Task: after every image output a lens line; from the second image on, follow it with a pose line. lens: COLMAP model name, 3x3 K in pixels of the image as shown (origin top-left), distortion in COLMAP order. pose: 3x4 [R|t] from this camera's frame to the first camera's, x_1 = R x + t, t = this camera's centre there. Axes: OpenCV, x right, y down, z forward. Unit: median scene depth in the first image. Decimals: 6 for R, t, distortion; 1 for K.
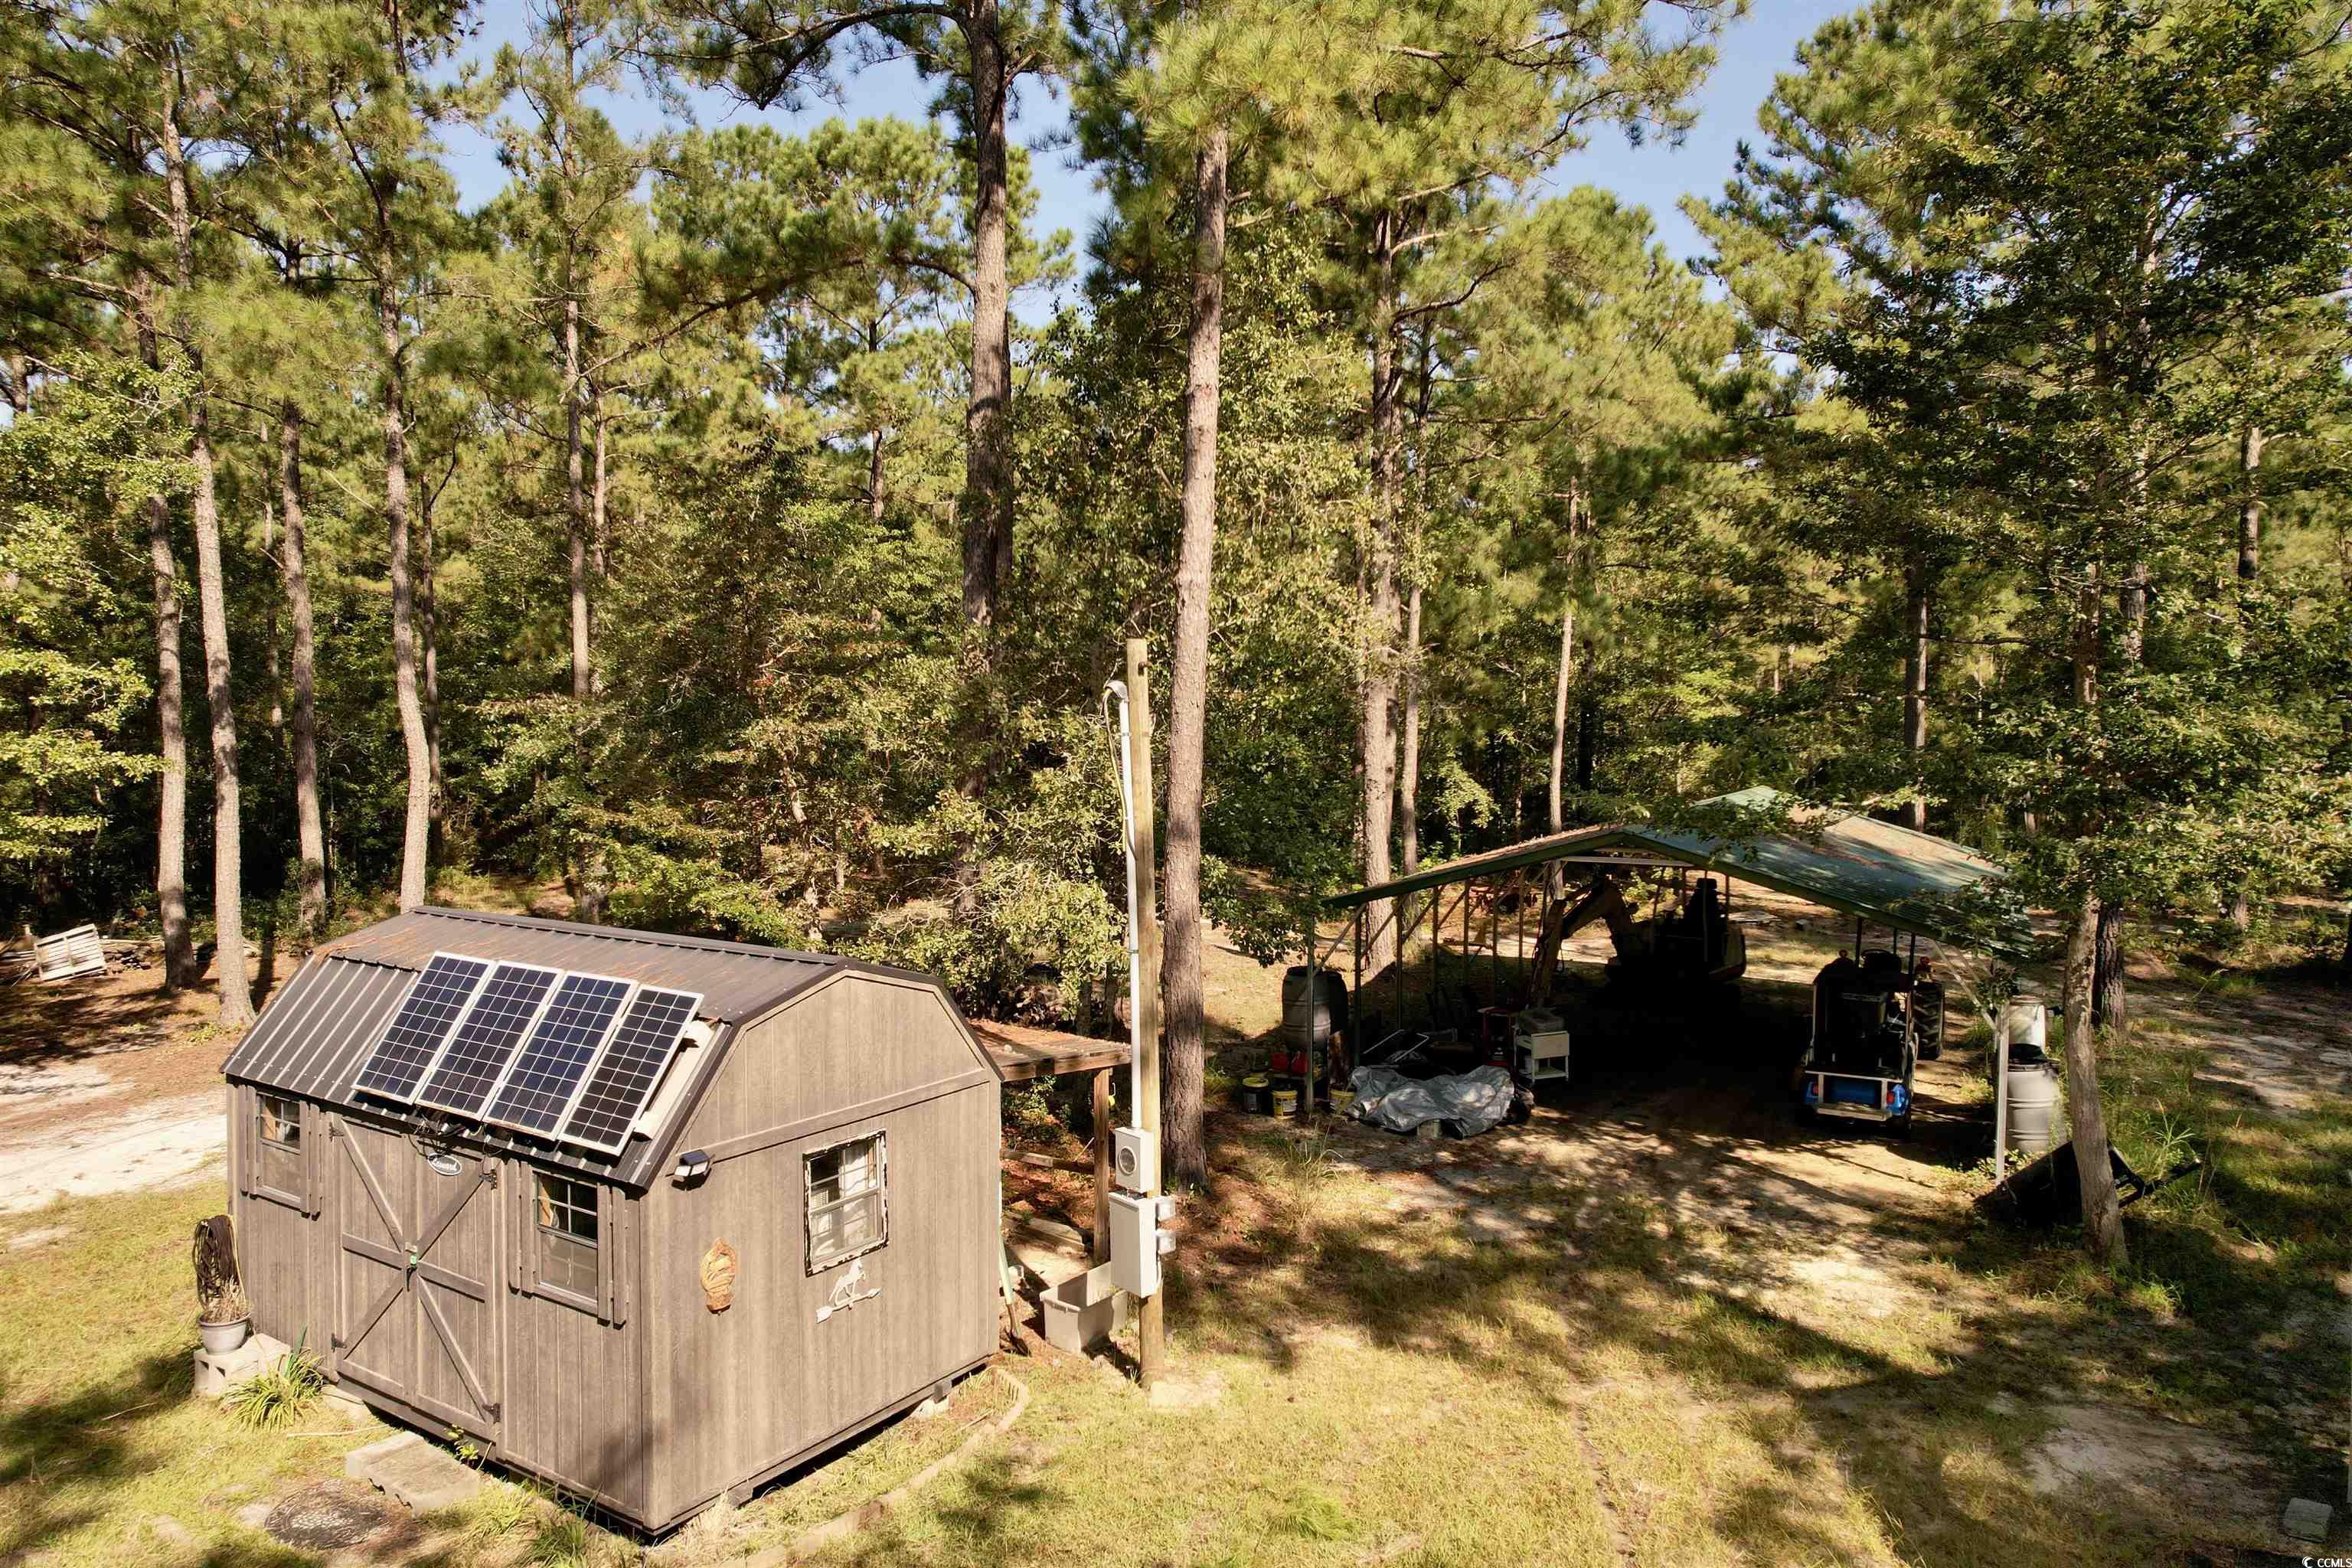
lens RADIAL K [[1501.9, 0, 1176.0], [0, 1501.9, 784.0], [0, 0, 1]] dist [-0.085848, 0.080767]
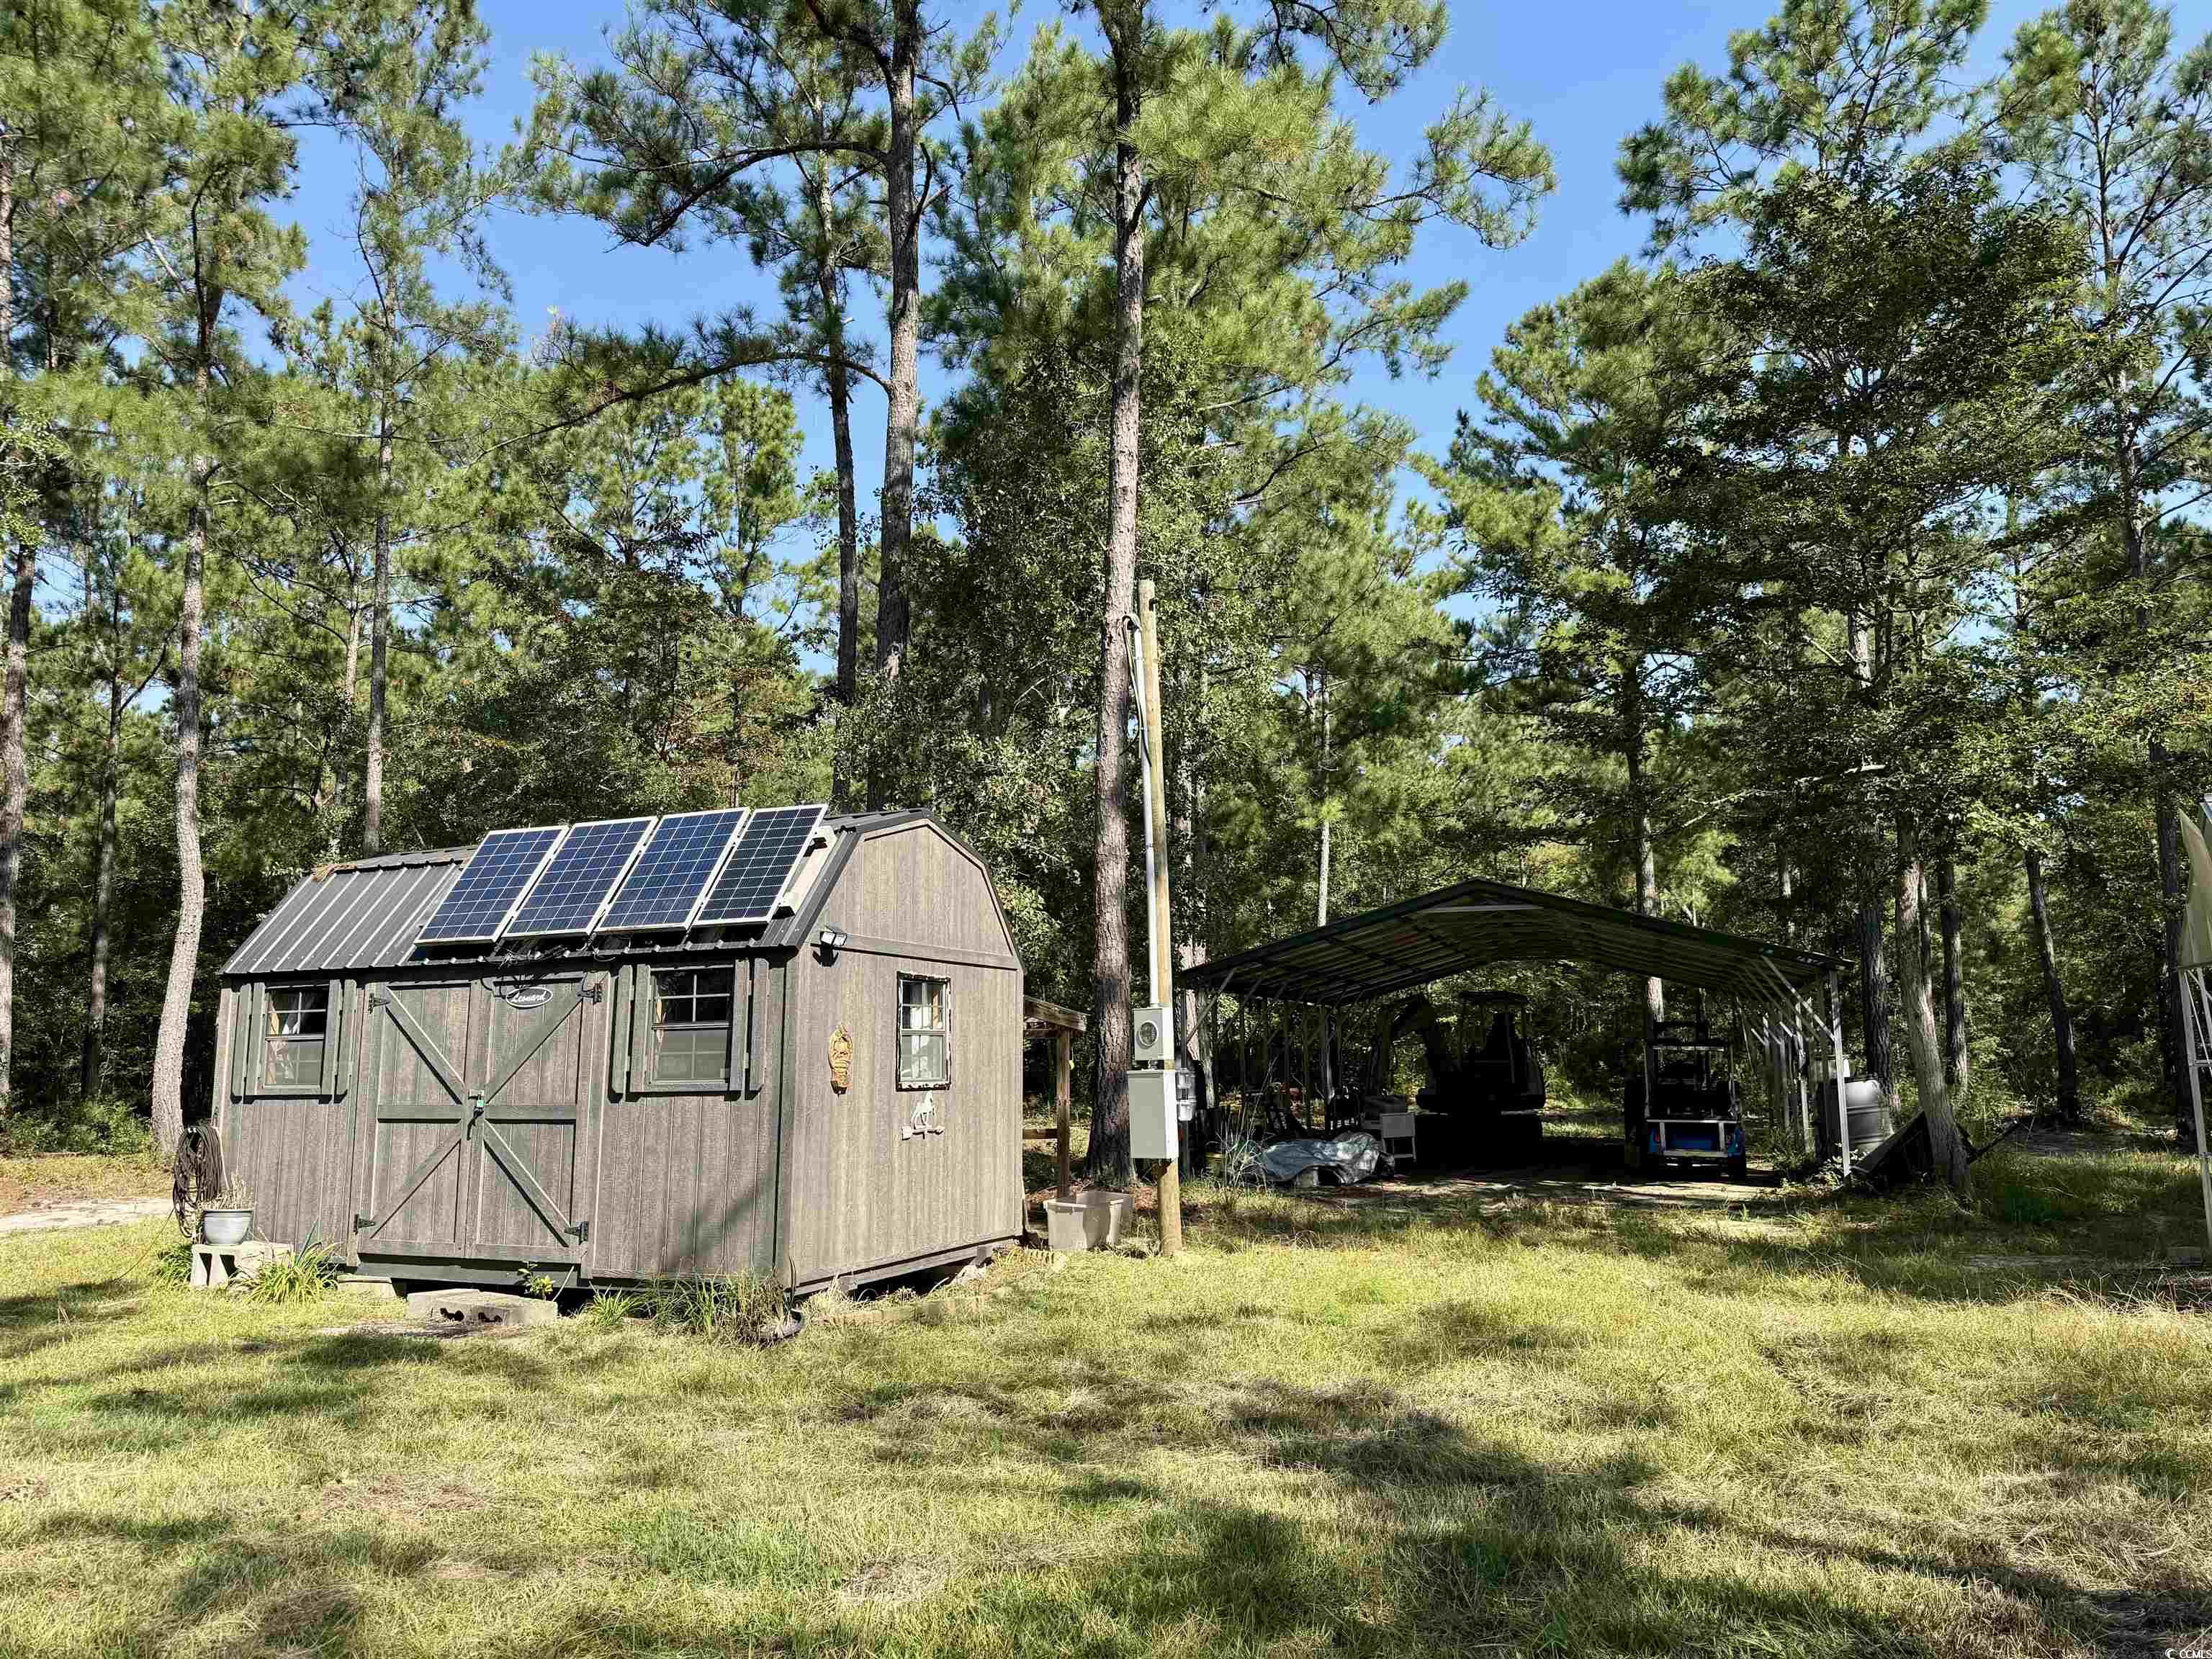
lens RADIAL K [[1544.1, 0, 1106.0], [0, 1544.1, 829.5], [0, 0, 1]] dist [0.119225, -0.201831]
pose [[0.986056, 0.012310, 0.165957, -0.181719], [0.019147, 0.982245, -0.186624, 0.226510], [-0.165308, 0.187199, 0.968313, -0.088429]]
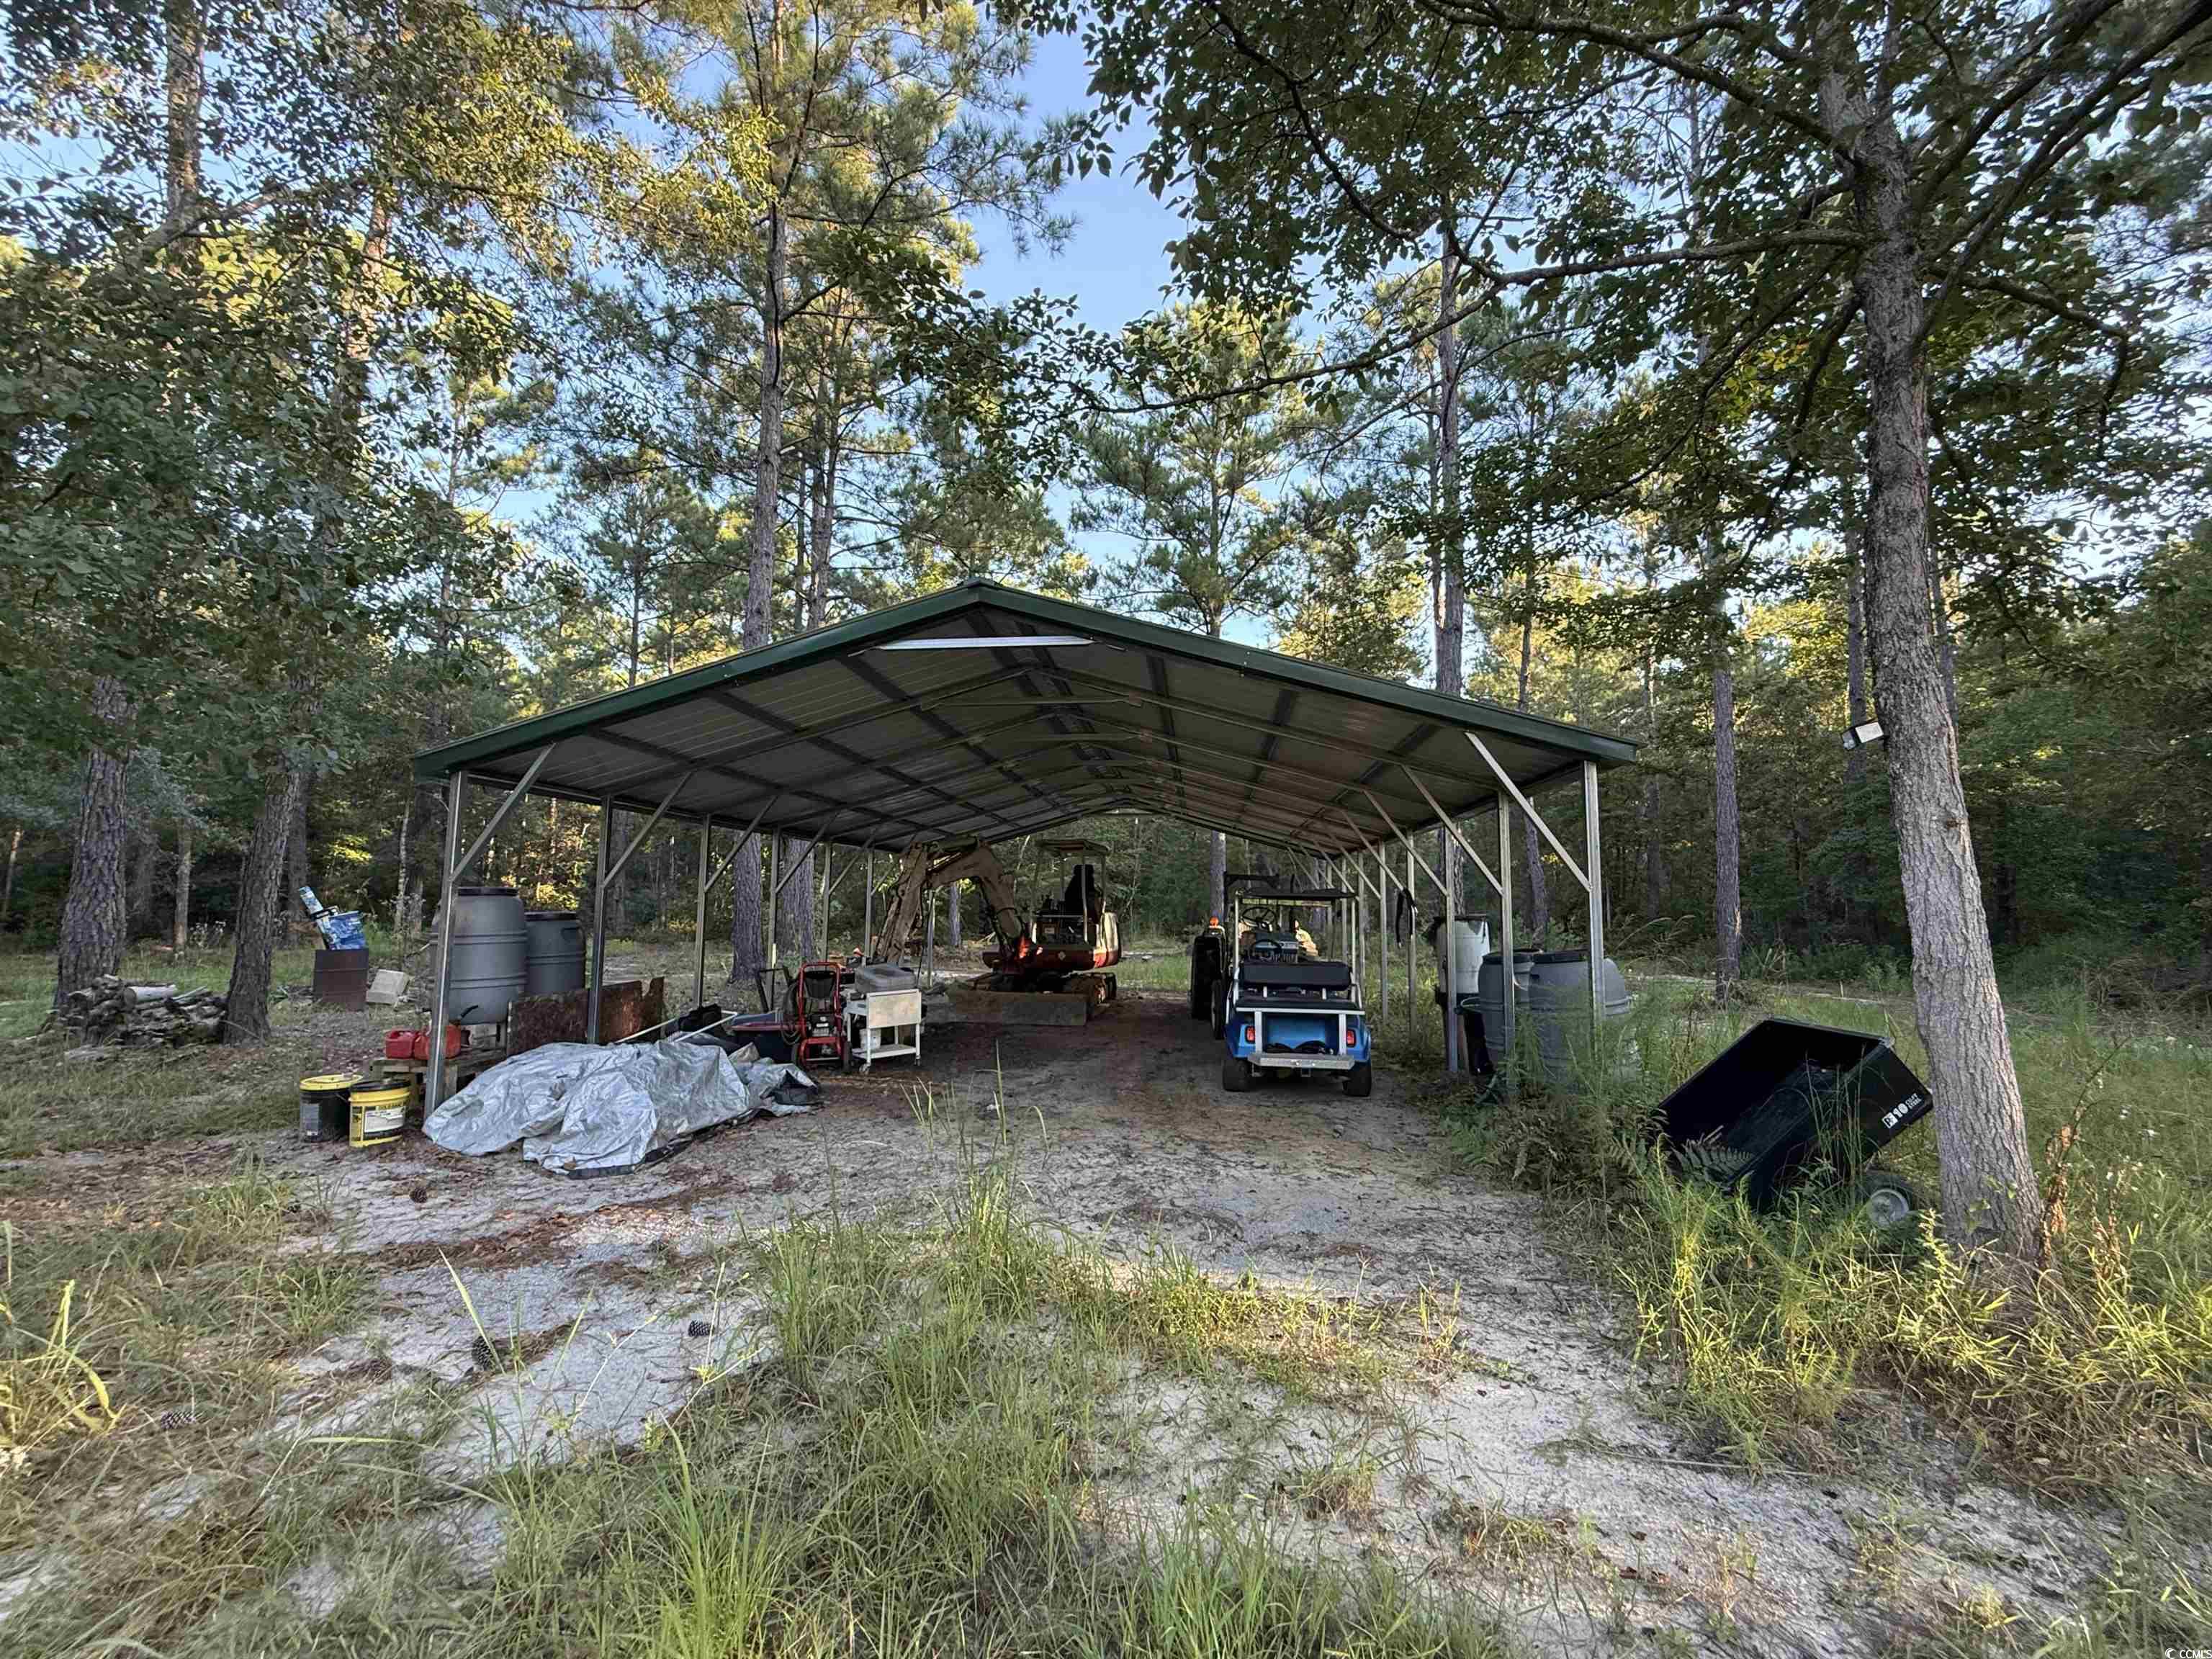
lens RADIAL K [[889.9, 0, 1106.0], [0, 889.9, 829.5], [0, 0, 1]] dist [-0.000143, -0.000013]
pose [[0.925448, 0.038377, 0.376927, 0.239440], [0.011754, 0.991470, -0.129805, 0.193882], [-0.378693, 0.124558, 0.917102, 0.736385]]
